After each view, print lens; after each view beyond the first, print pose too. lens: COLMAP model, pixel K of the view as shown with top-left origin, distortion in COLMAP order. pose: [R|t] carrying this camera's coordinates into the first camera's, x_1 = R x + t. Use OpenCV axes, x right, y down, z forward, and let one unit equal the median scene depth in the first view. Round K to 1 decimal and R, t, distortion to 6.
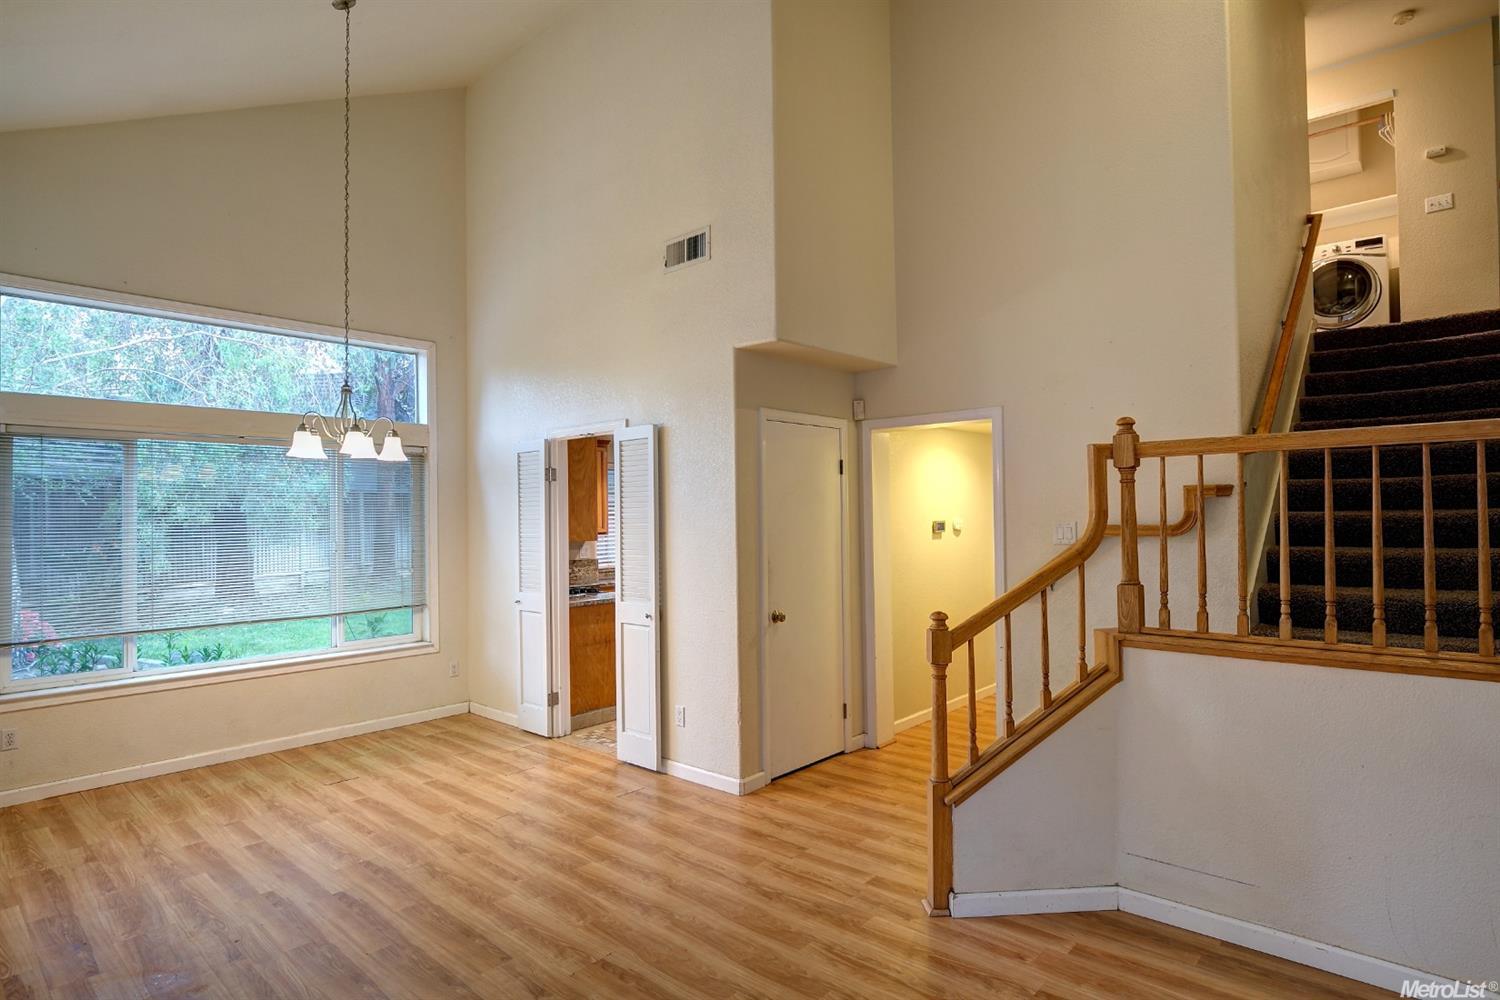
lens RADIAL K [[785.8, 0, 758.7], [0, 785.8, 503.8], [0, 0, 1]] dist [-0.023049, 0.000821]
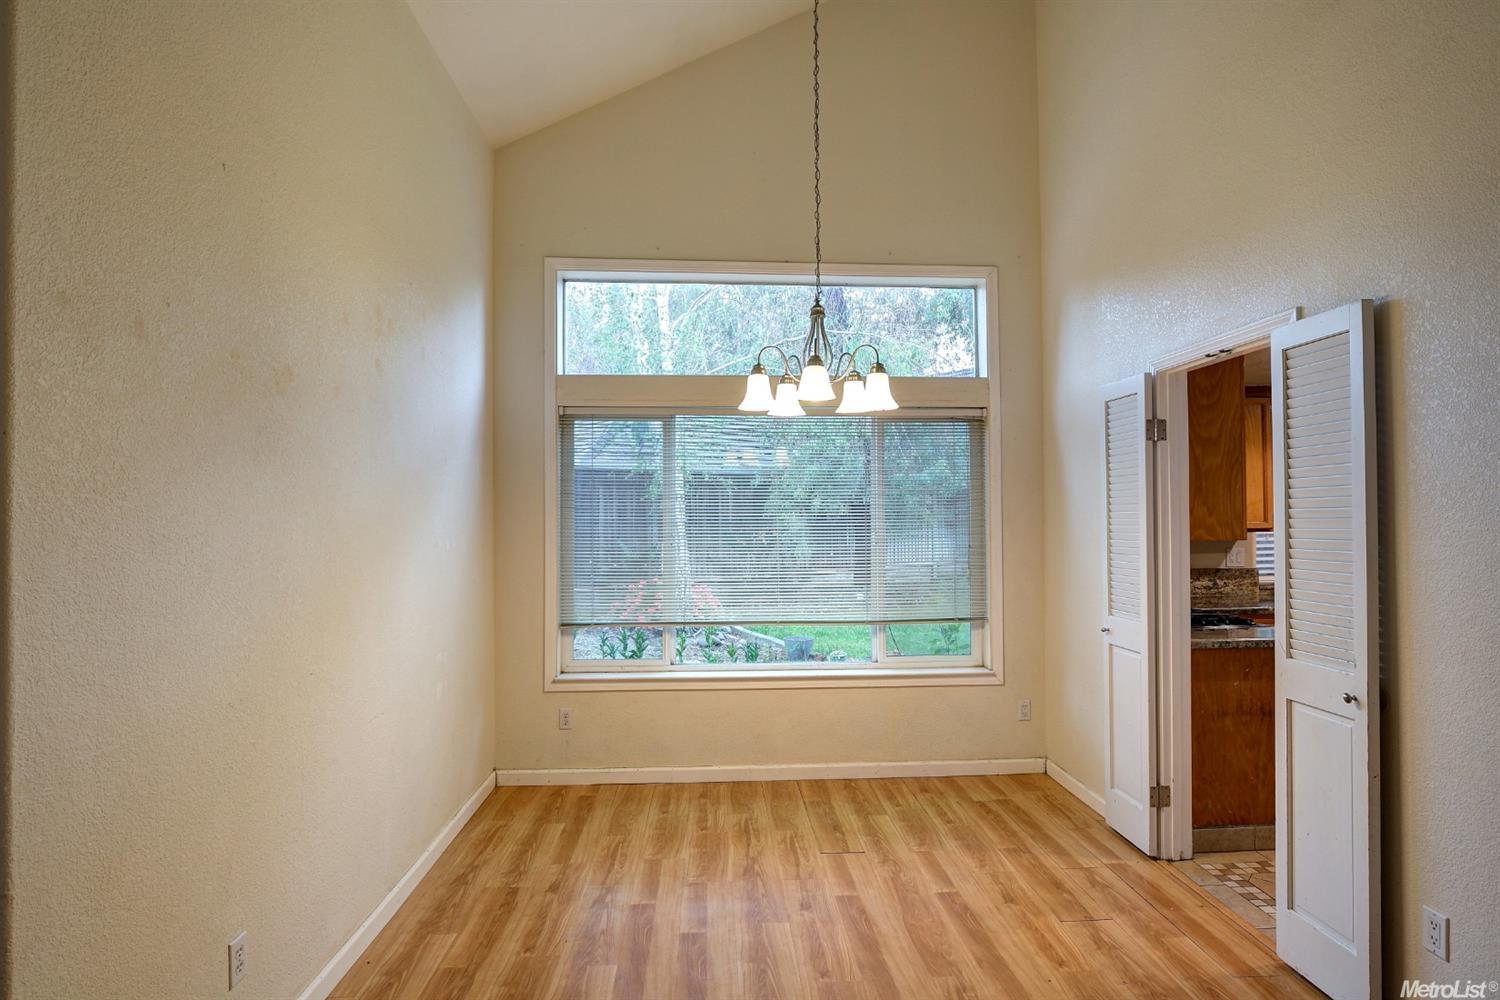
lens RADIAL K [[785.8, 0, 758.7], [0, 785.8, 503.8], [0, 0, 1]] dist [-0.023049, 0.000821]
pose [[0.703410, -0.002287, -0.710781, -0.052125], [0.005140, 0.999985, 0.001869, 0.018587], [0.710766, -0.004968, 0.703411, 0.365241]]
